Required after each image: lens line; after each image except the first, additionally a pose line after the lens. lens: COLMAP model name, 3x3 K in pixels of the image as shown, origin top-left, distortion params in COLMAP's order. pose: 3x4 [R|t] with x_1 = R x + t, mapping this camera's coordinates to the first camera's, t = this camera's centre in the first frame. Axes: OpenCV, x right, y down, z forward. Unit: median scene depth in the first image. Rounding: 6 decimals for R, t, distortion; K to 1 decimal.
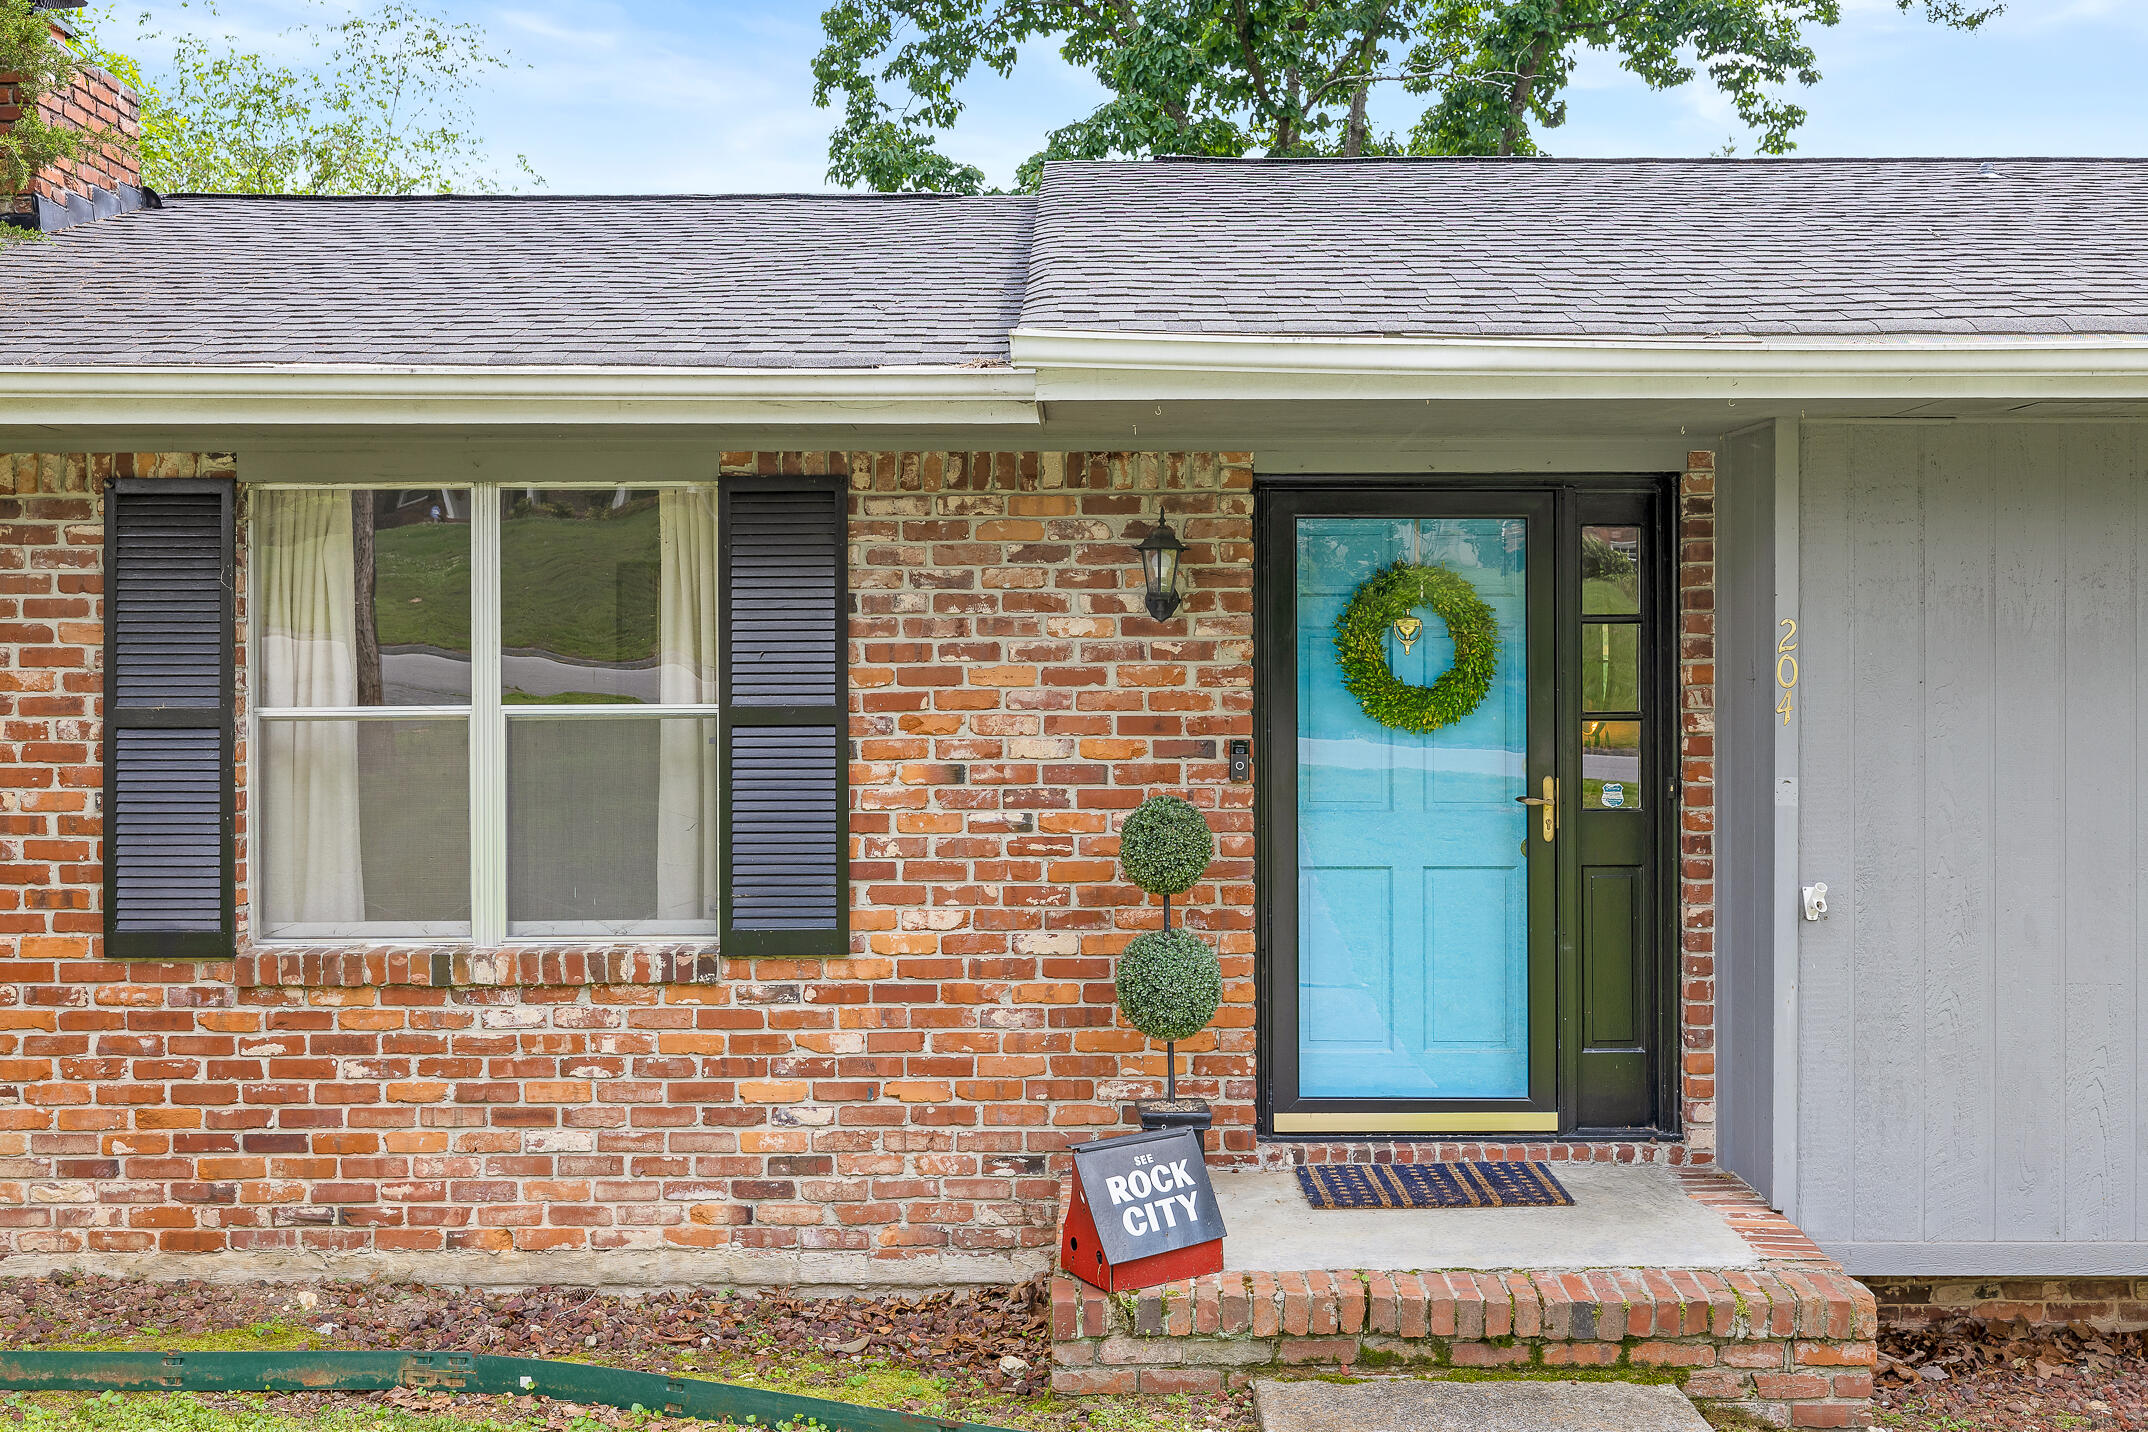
lens RADIAL K [[2103.5, 0, 1074.0], [0, 2103.5, 716.0], [0, 0, 1]] dist [0.001990, 0.004042]
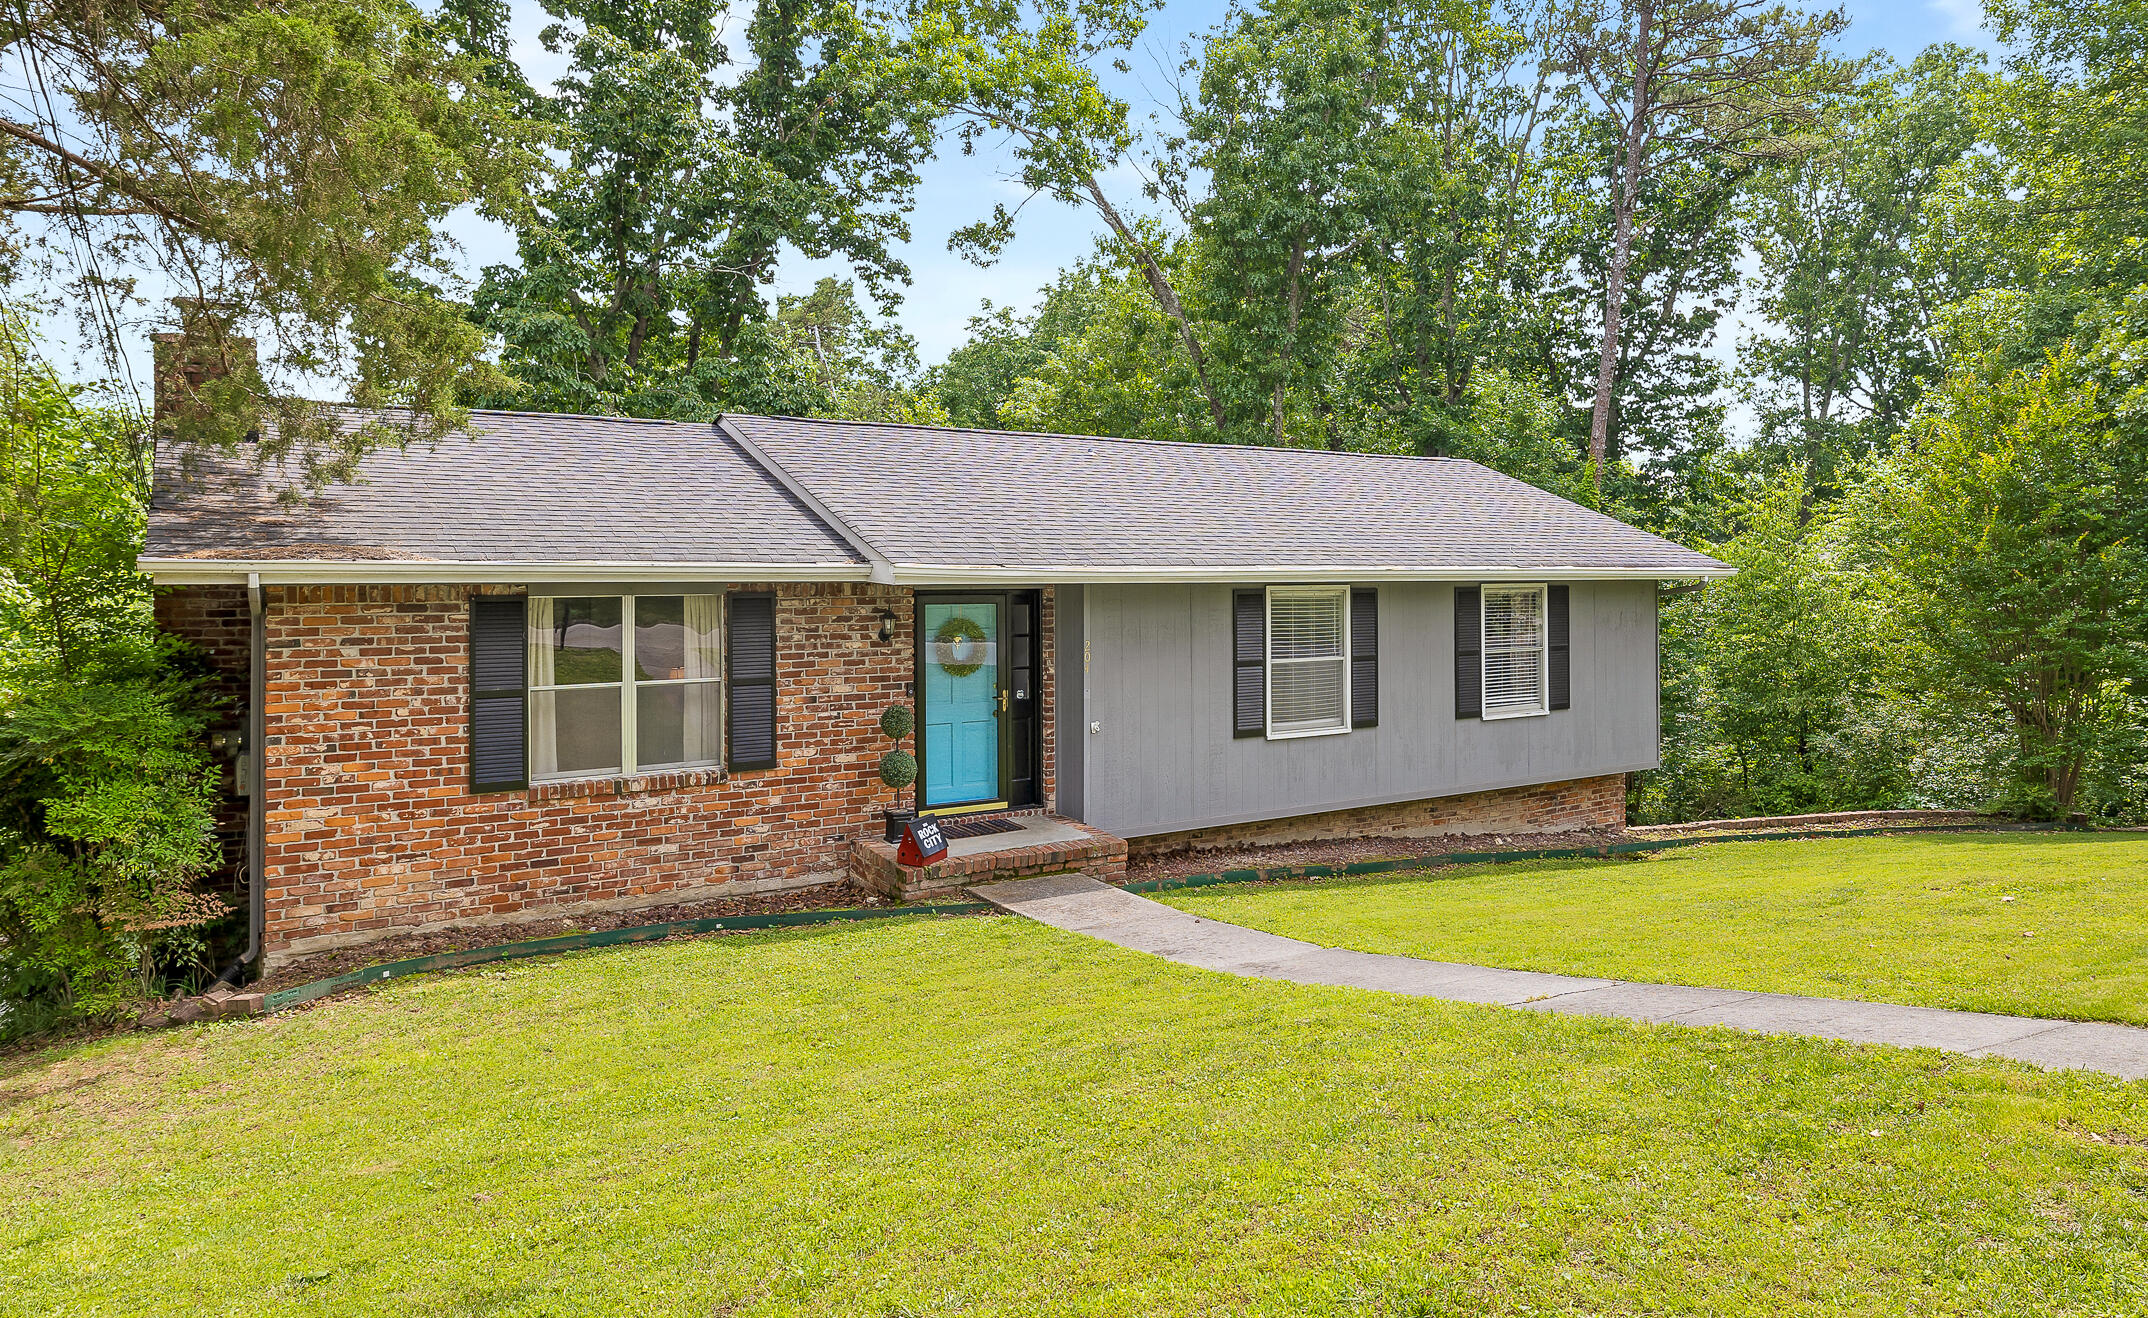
lens RADIAL K [[1336.1, 0, 1172.9], [0, 1336.1, 567.7], [0, 0, 1]] dist [-0.002353, 0.000021]
pose [[0.827878, 0.003180, 0.560900, -0.649767], [0.003362, 0.999938, -0.010632, -0.125408], [-0.560899, 0.010687, 0.827815, -0.718678]]
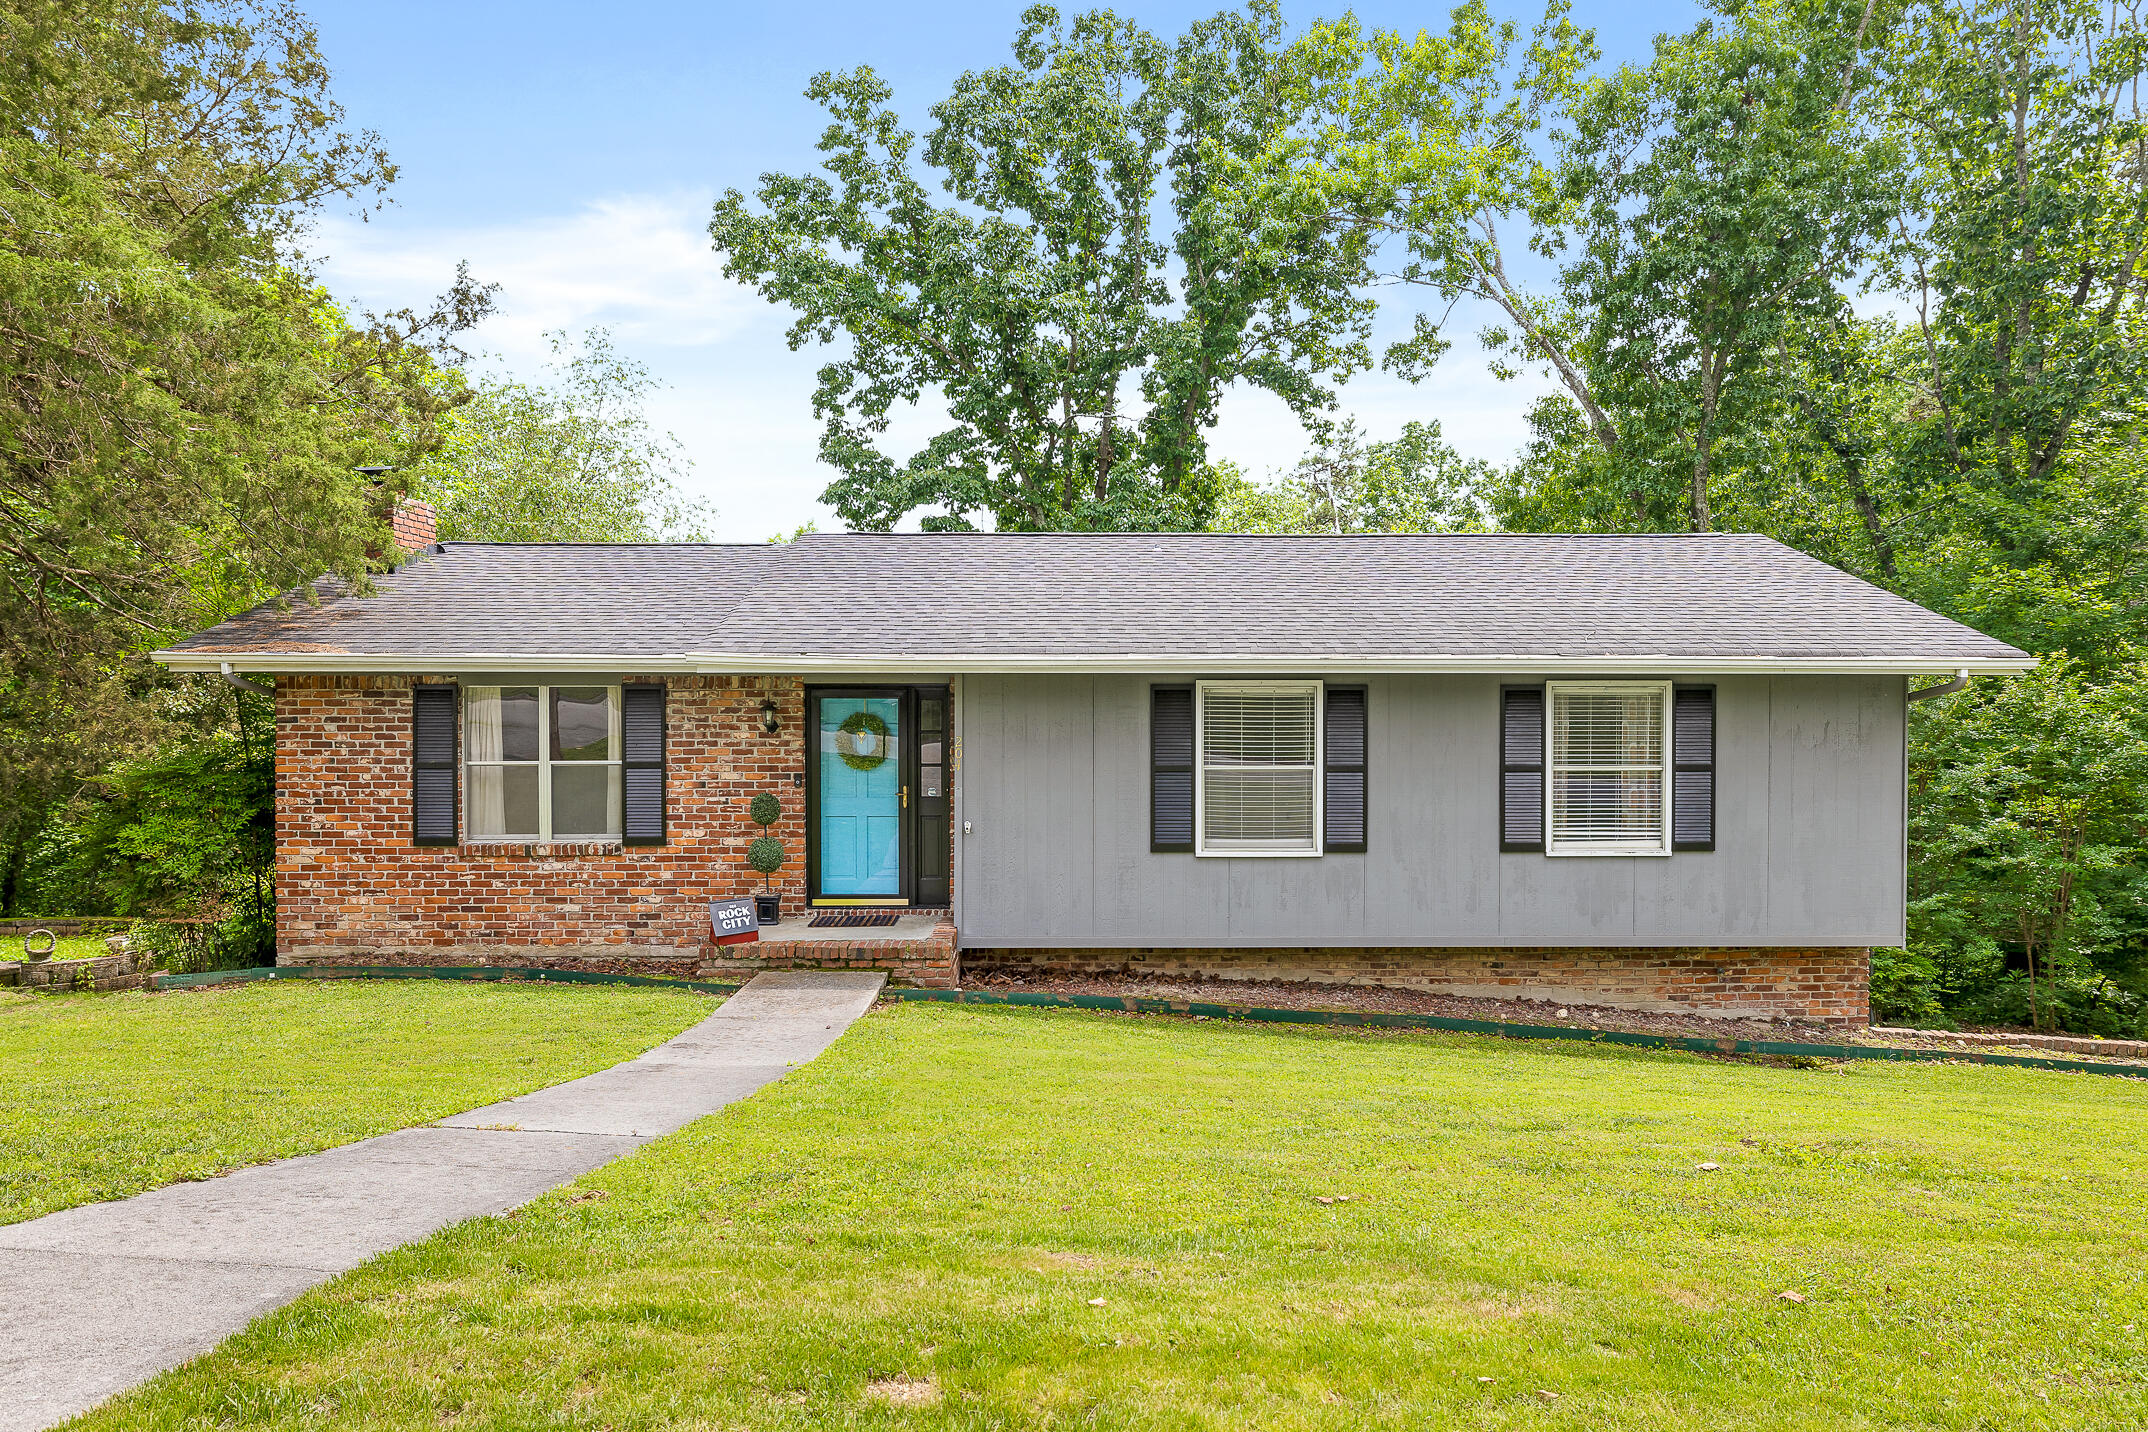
lens RADIAL K [[1280.3, 0, 1070.6], [0, 1280.3, 741.8], [0, 0, 1]] dist [-0.001160, 0.000350]
pose [[0.999868, 0.002253, 0.016080, 0.433227], [-0.002463, 0.999912, 0.013049, -0.057731], [-0.016049, -0.013087, 0.999786, -0.811382]]
